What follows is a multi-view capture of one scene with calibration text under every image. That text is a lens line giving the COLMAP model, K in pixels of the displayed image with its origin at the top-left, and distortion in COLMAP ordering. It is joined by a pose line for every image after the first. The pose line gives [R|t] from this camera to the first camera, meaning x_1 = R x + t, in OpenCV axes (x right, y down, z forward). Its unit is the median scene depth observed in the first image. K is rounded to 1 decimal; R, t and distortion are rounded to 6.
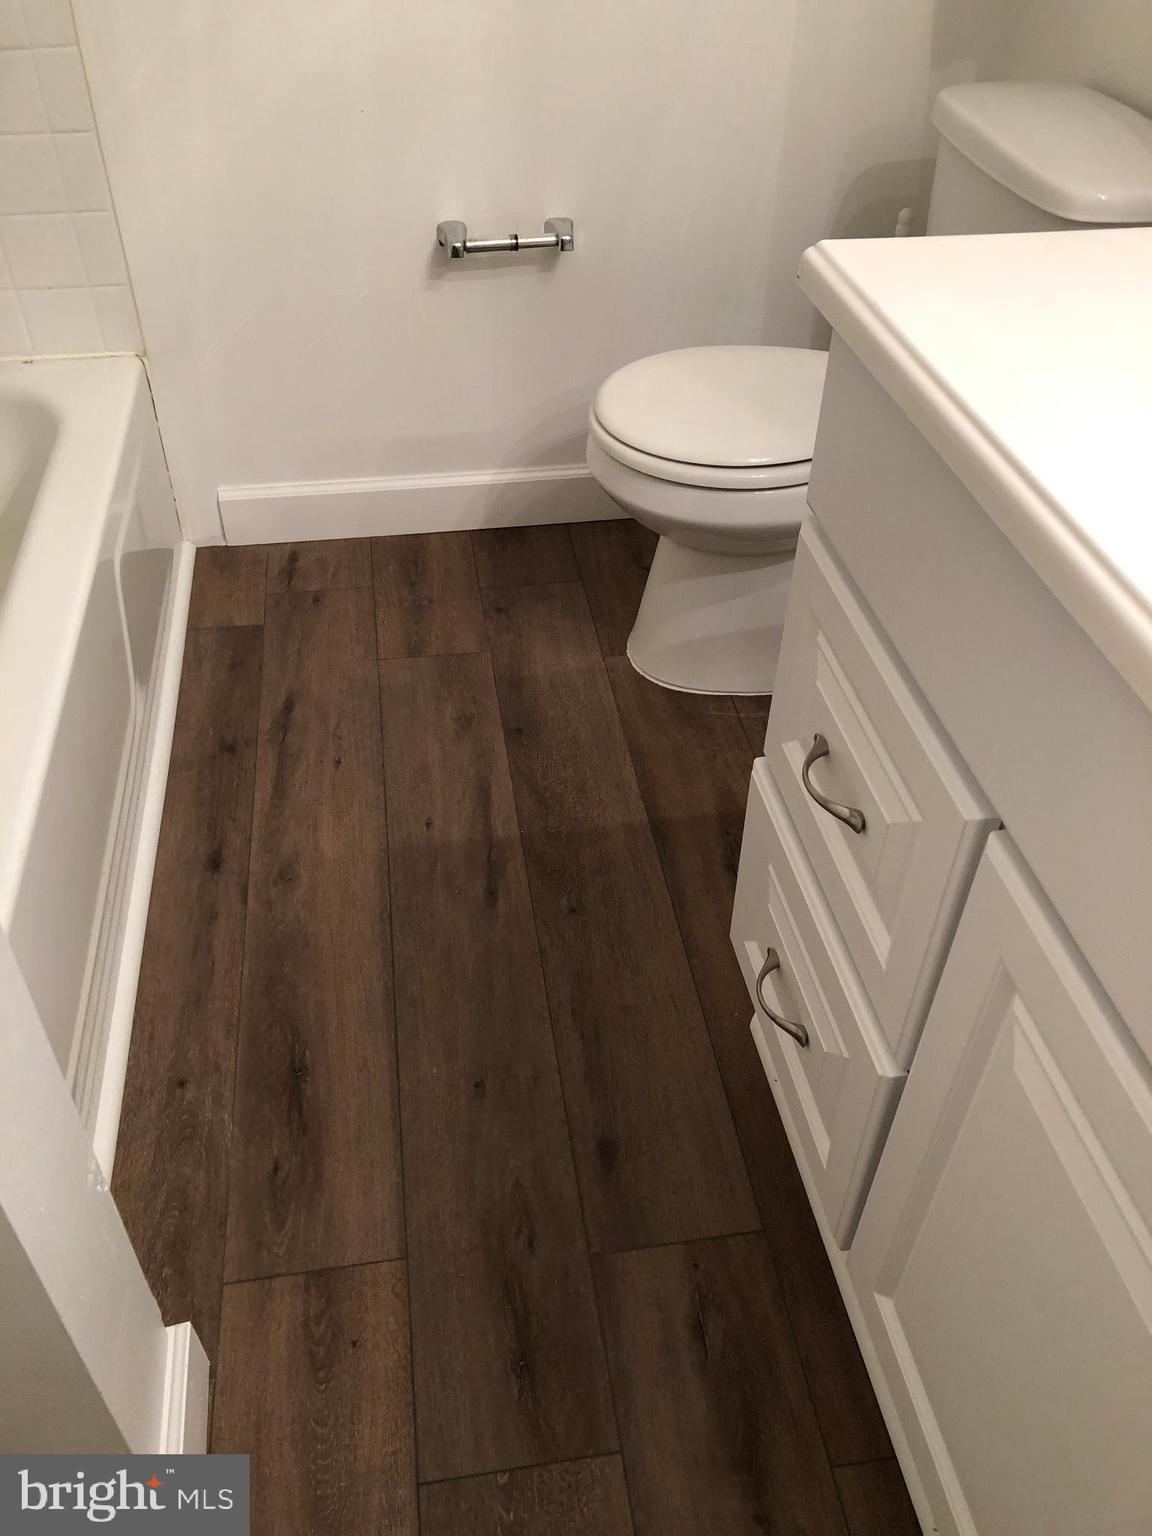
lens RADIAL K [[1264.3, 0, 575.2], [0, 1264.3, 766.6], [0, 0, 1]] dist [0.031699, -0.038511]
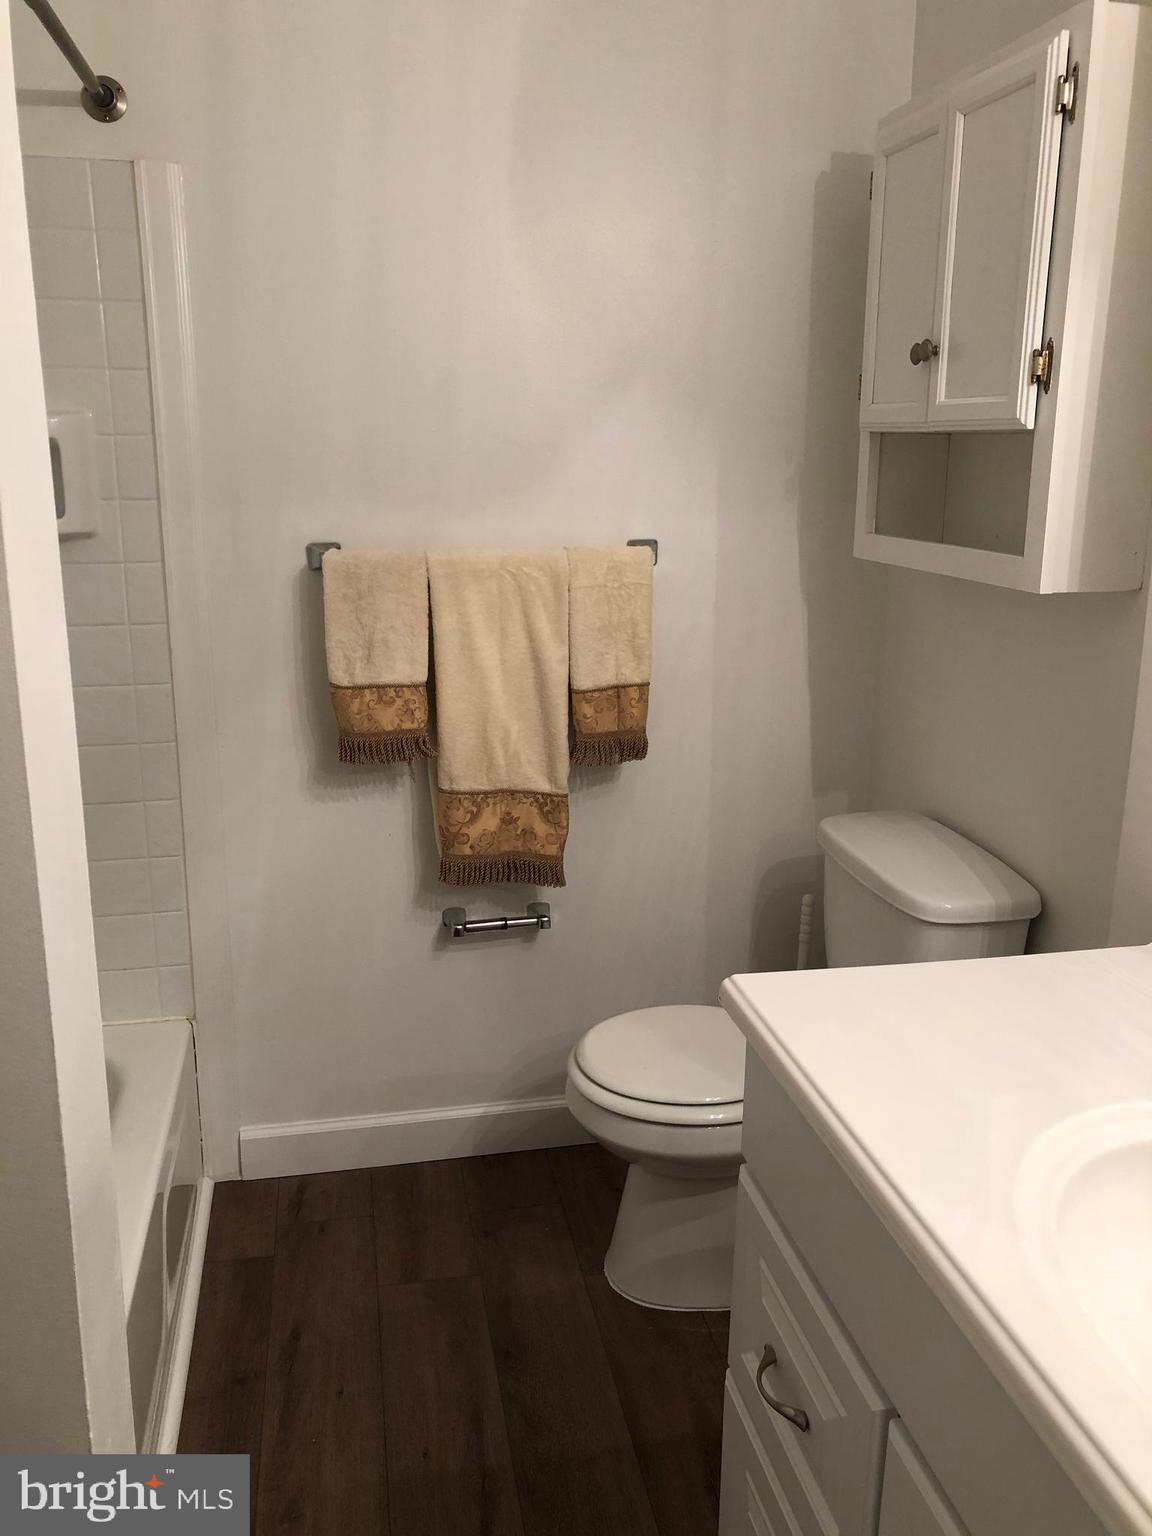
lens RADIAL K [[1264.3, 0, 590.5], [0, 1264.3, 761.3], [0, 0, 1]] dist [0.031699, -0.038511]
pose [[0.998905, -0.014103, 0.044610, -0.015870], [0.032652, 0.893021, -0.448828, 0.009406], [-0.033508, 0.449793, 0.892504, -0.200044]]
